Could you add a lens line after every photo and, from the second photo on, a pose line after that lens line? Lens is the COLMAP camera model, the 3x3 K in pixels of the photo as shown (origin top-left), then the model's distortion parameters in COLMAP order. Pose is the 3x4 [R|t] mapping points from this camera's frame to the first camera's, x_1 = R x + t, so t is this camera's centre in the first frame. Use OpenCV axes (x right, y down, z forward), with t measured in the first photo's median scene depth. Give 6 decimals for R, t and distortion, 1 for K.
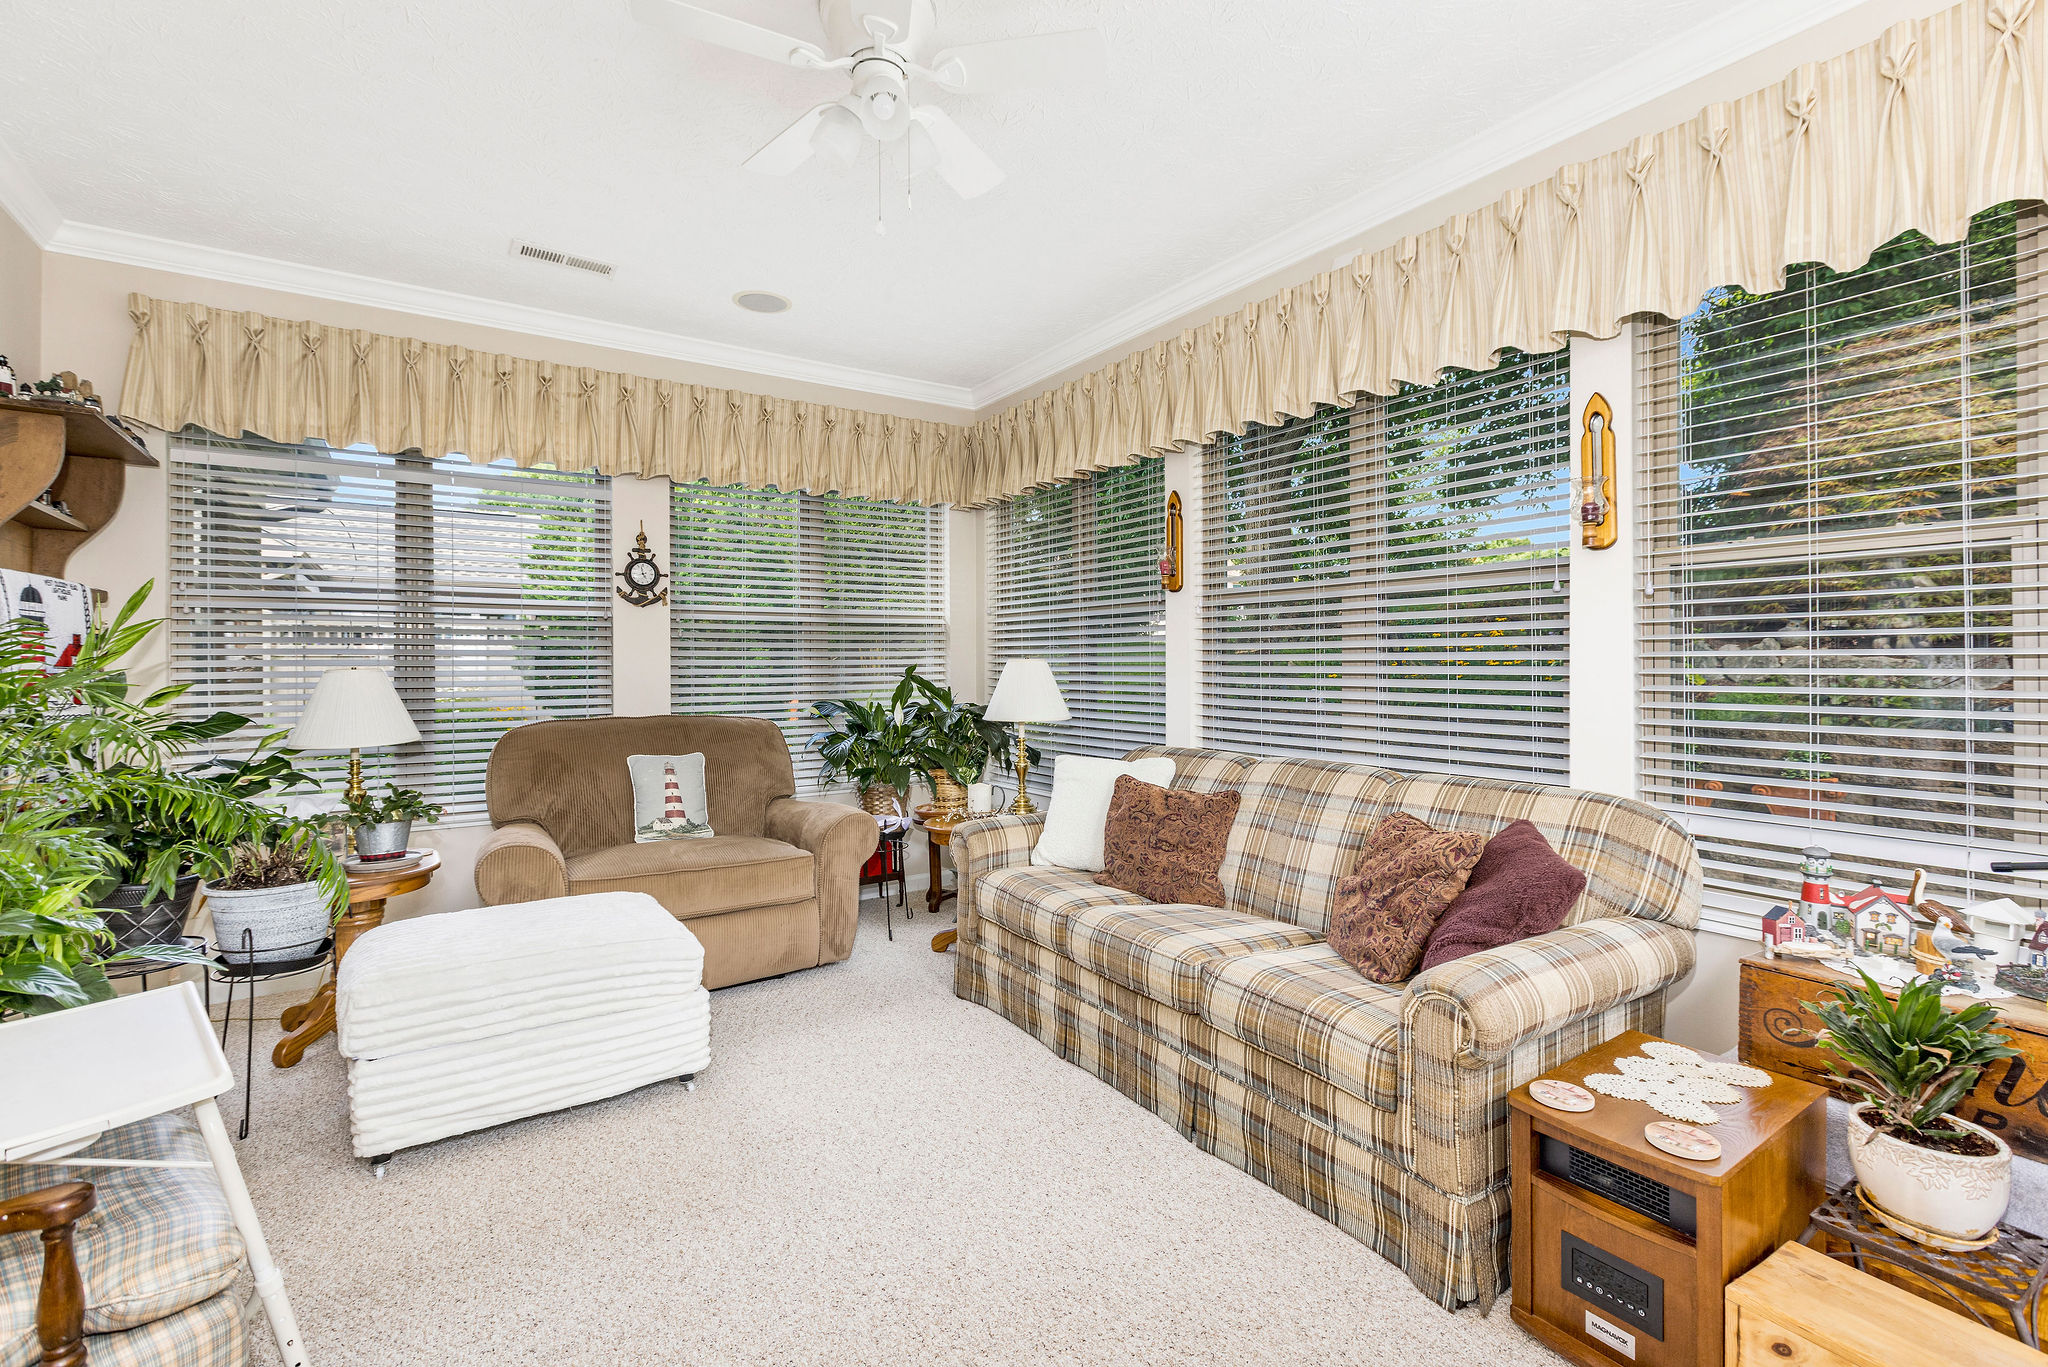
lens RADIAL K [[913.1, 0, 1028.3], [0, 913.1, 670.0], [0, 0, 1]] dist [-0.000599, -0.000275]
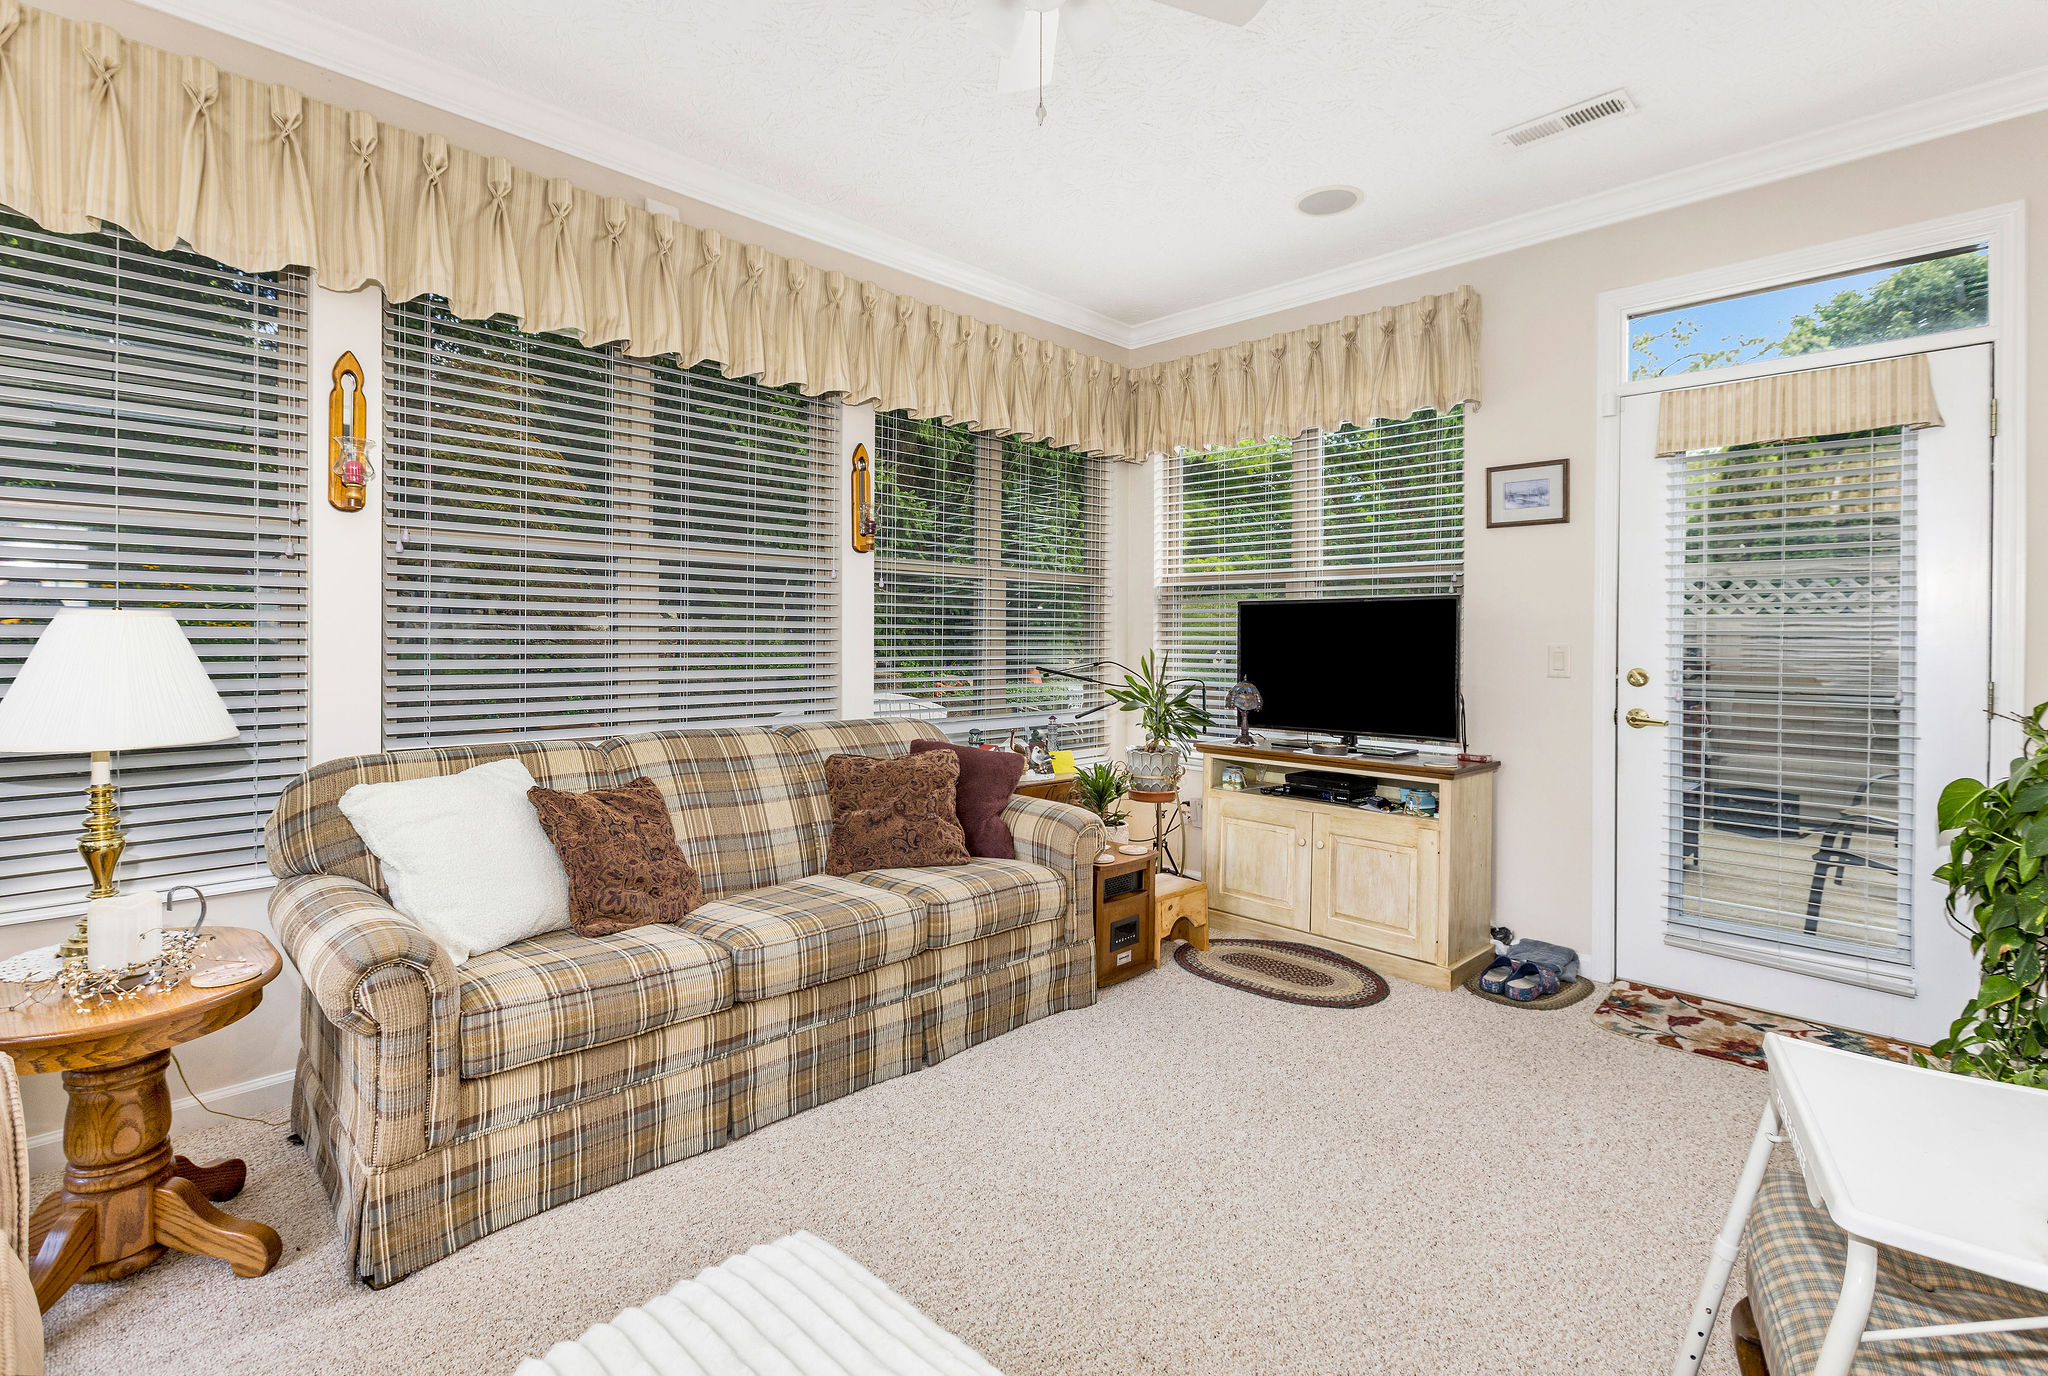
lens RADIAL K [[957.5, 0, 1022.7], [0, 957.5, 634.6], [0, 0, 1]] dist [-0.000074, -0.000028]
pose [[-0.203483, 0.004606, 0.979068, -0.848723], [-0.001378, 0.999987, -0.004991, 0.003287], [-0.979077, -0.002365, -0.203474, 0.980472]]
